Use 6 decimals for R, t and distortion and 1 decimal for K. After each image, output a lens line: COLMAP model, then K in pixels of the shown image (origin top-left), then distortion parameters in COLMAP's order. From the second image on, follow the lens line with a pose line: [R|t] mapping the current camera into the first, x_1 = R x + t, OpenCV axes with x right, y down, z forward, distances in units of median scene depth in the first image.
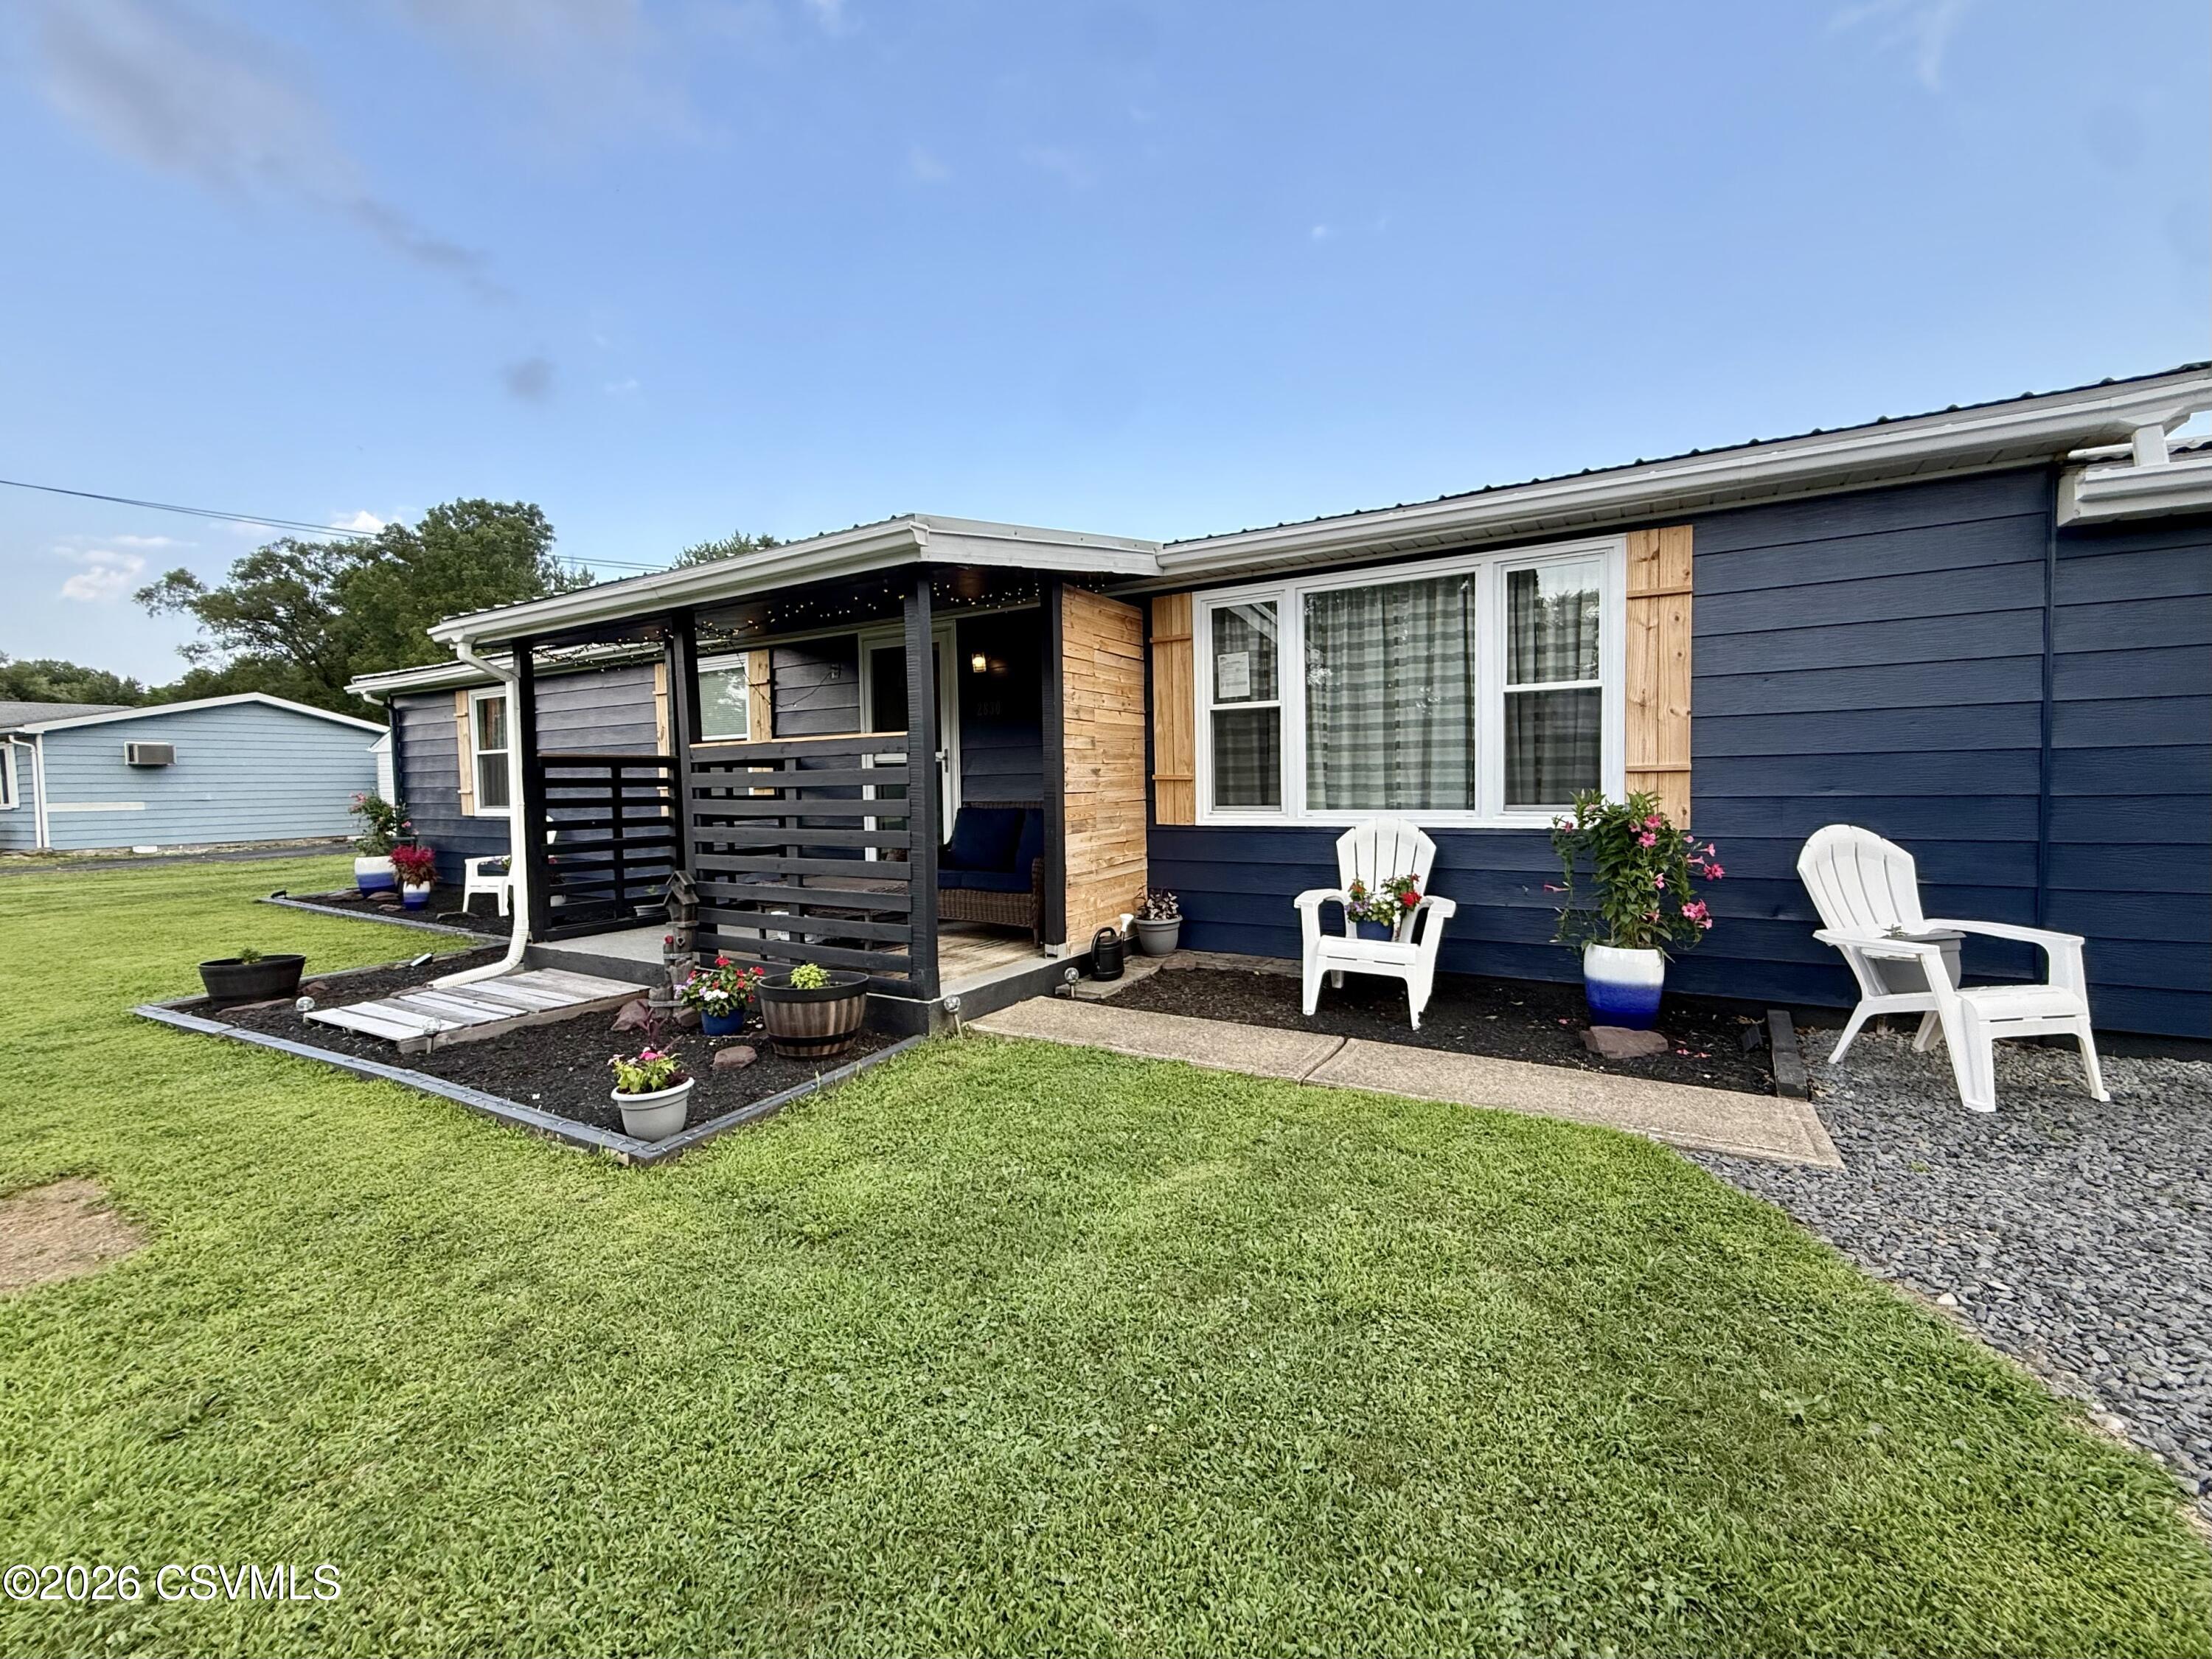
lens RADIAL K [[890.9, 0, 1106.0], [0, 890.9, 829.5], [0, 0, 1]] dist [0.000548, 0.000481]
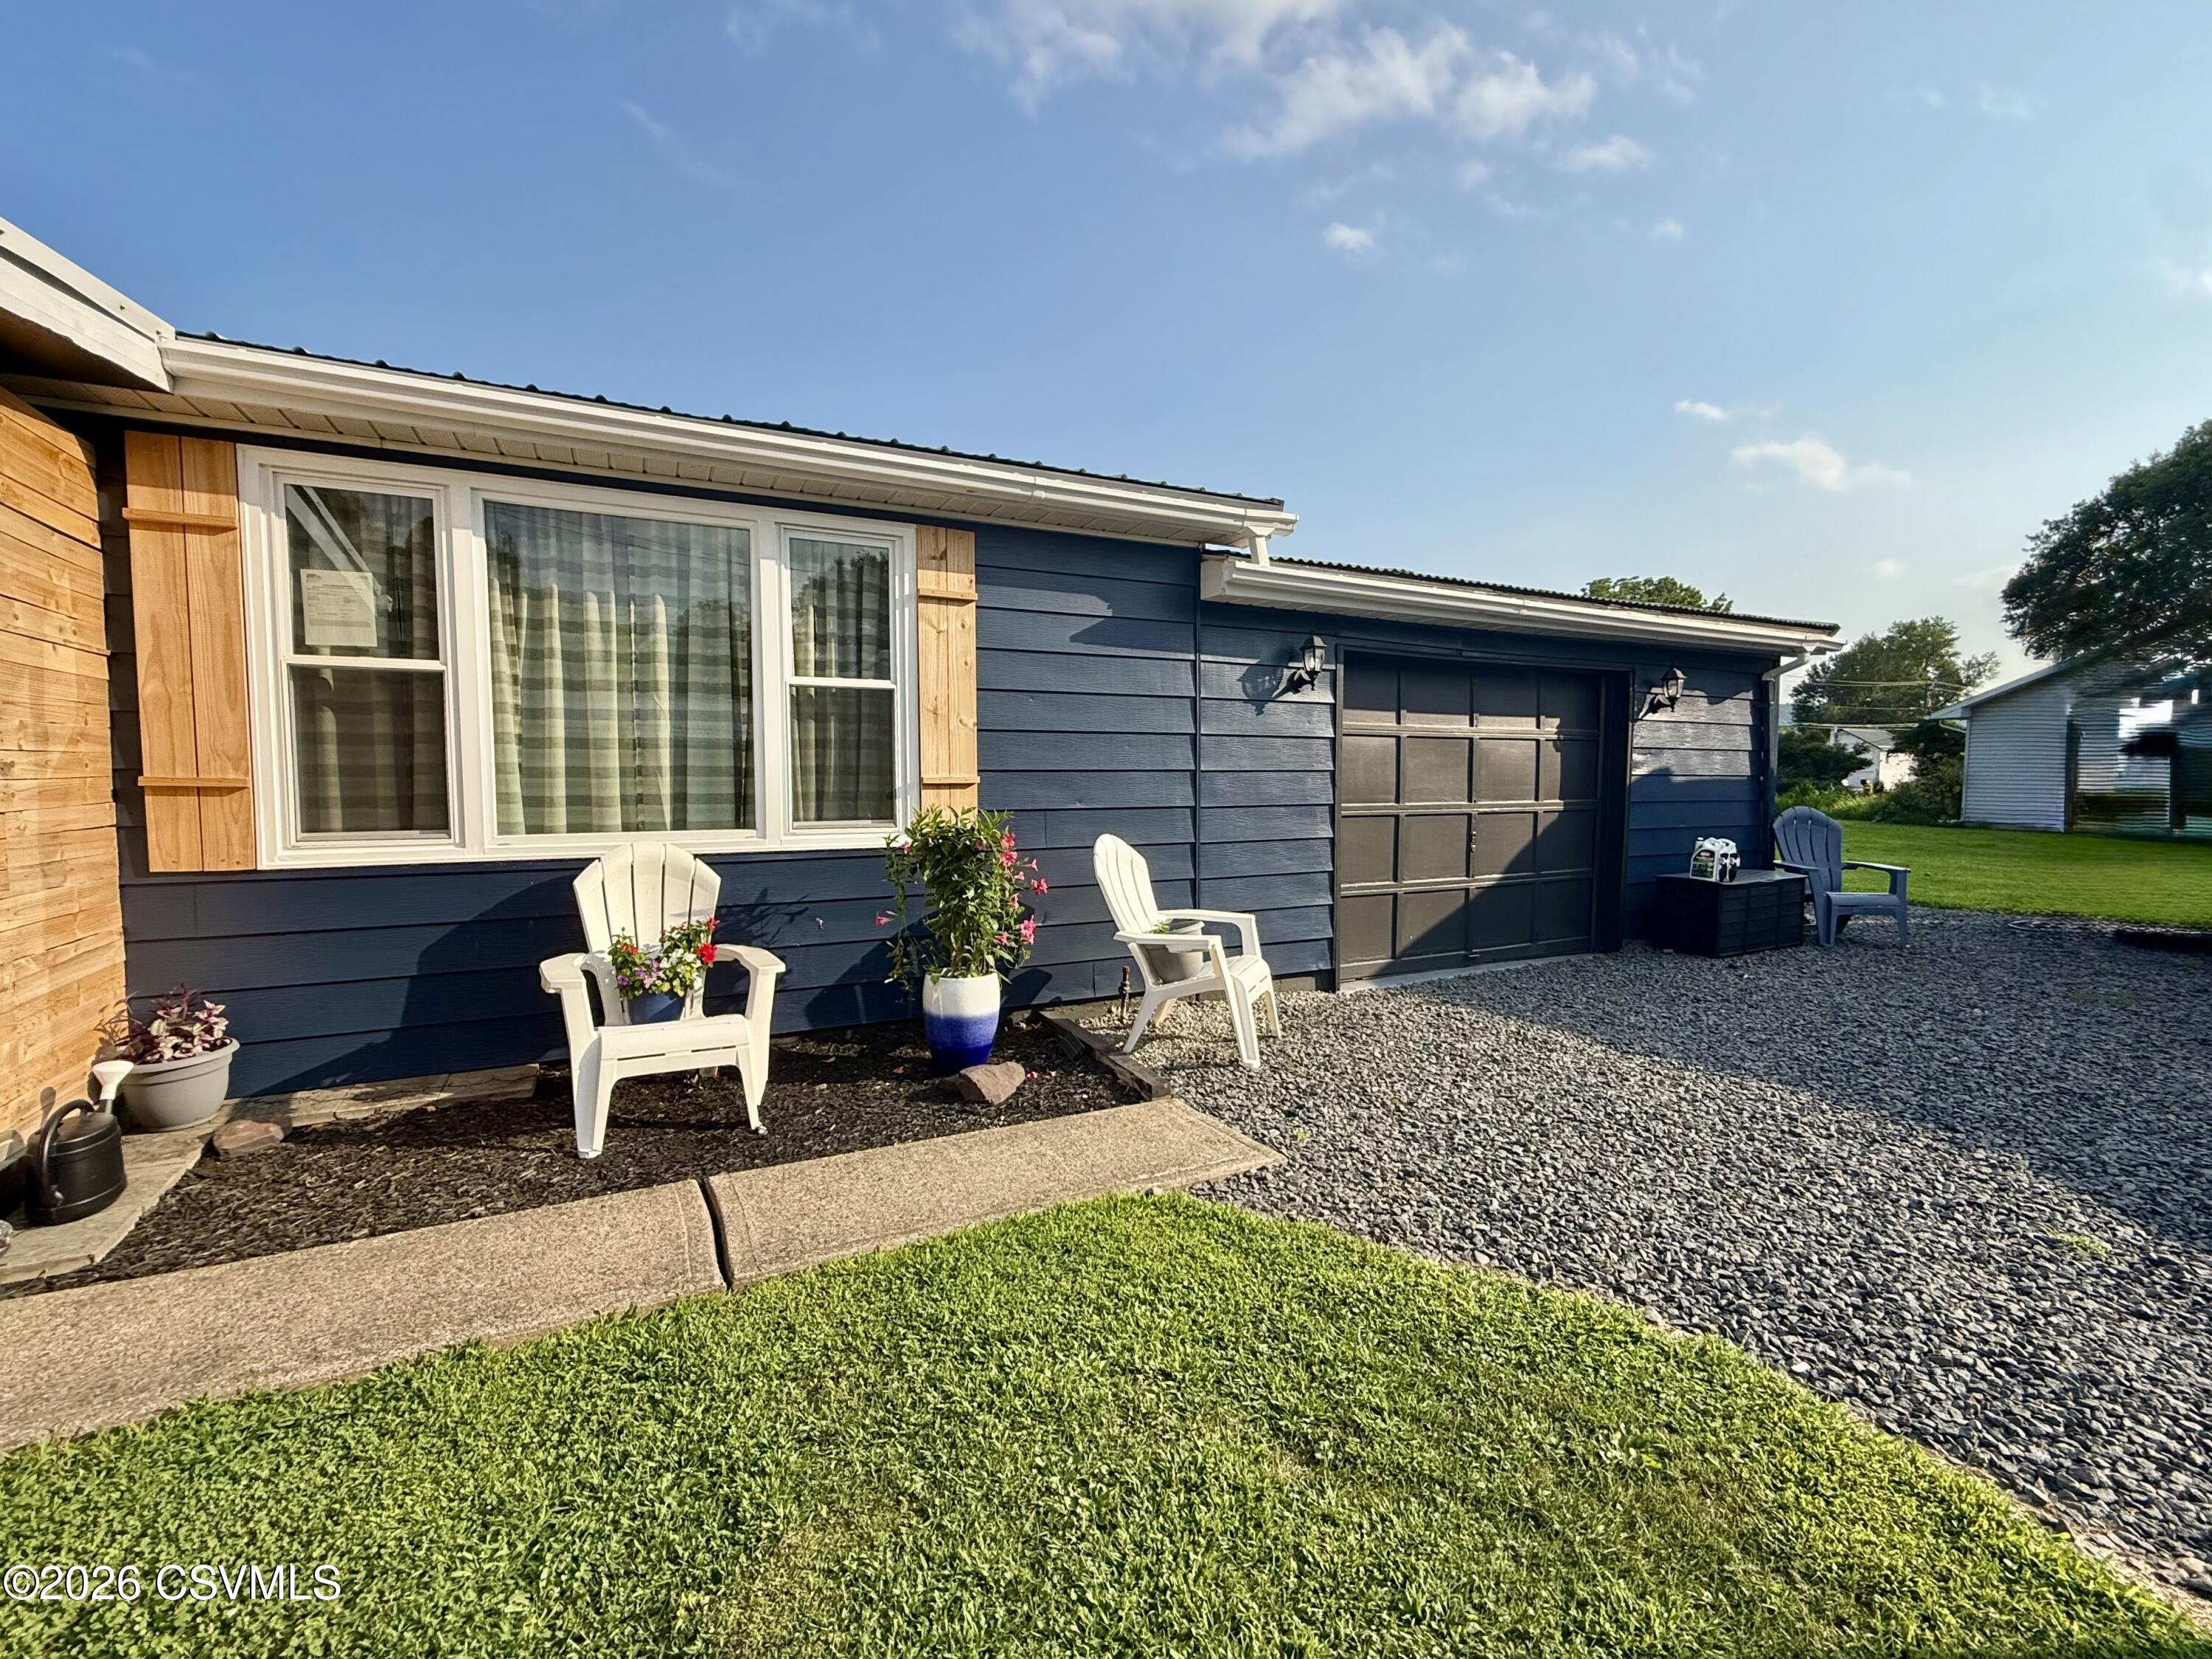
lens RADIAL K [[931.0, 0, 1106.0], [0, 931.0, 829.5], [0, 0, 1]] dist [0.000293, -0.000057]
pose [[0.541849, -0.030845, 0.839910, -0.105383], [0.037698, 0.999213, 0.012375, -0.018335], [-0.839630, 0.024957, 0.542585, 0.264349]]
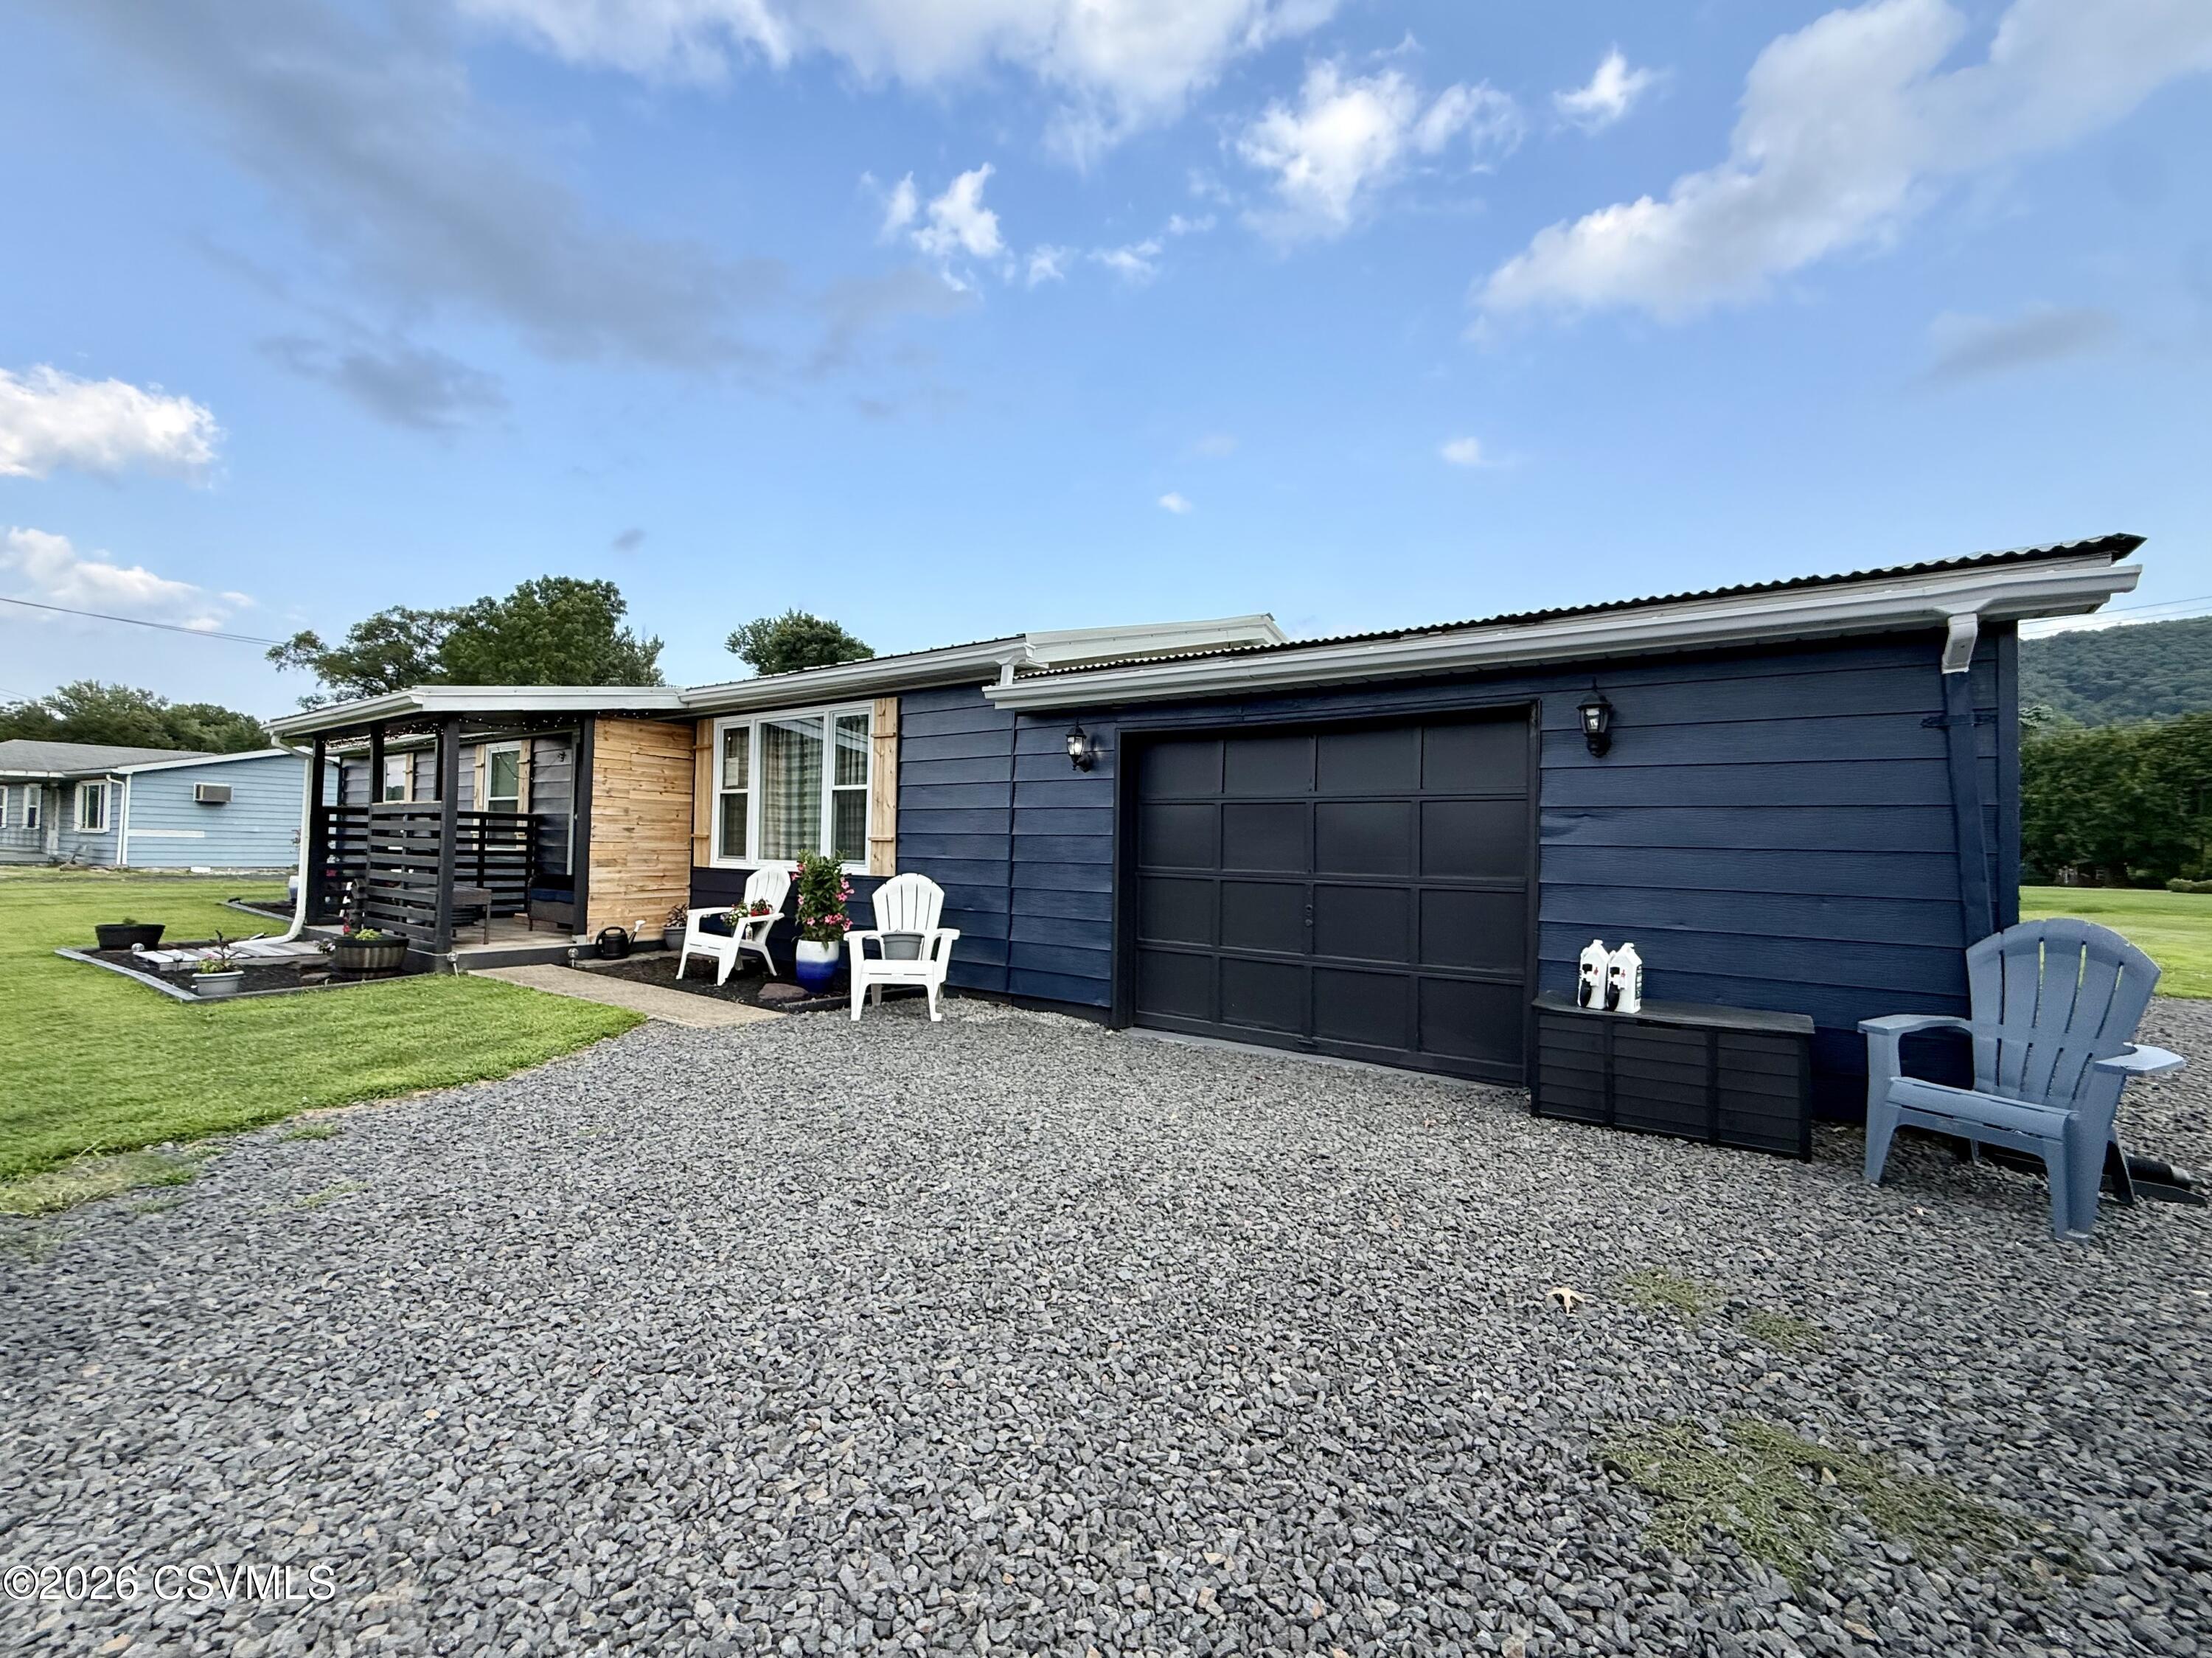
lens RADIAL K [[886.8, 0, 1106.0], [0, 886.8, 829.0], [0, 0, 1]] dist [-0.002390, -0.000380]
pose [[0.996849, 0.040115, -0.068433, 0.943566], [-0.045476, 0.995863, -0.078667, 0.019408], [0.064994, 0.081532, 0.994549, -0.510799]]
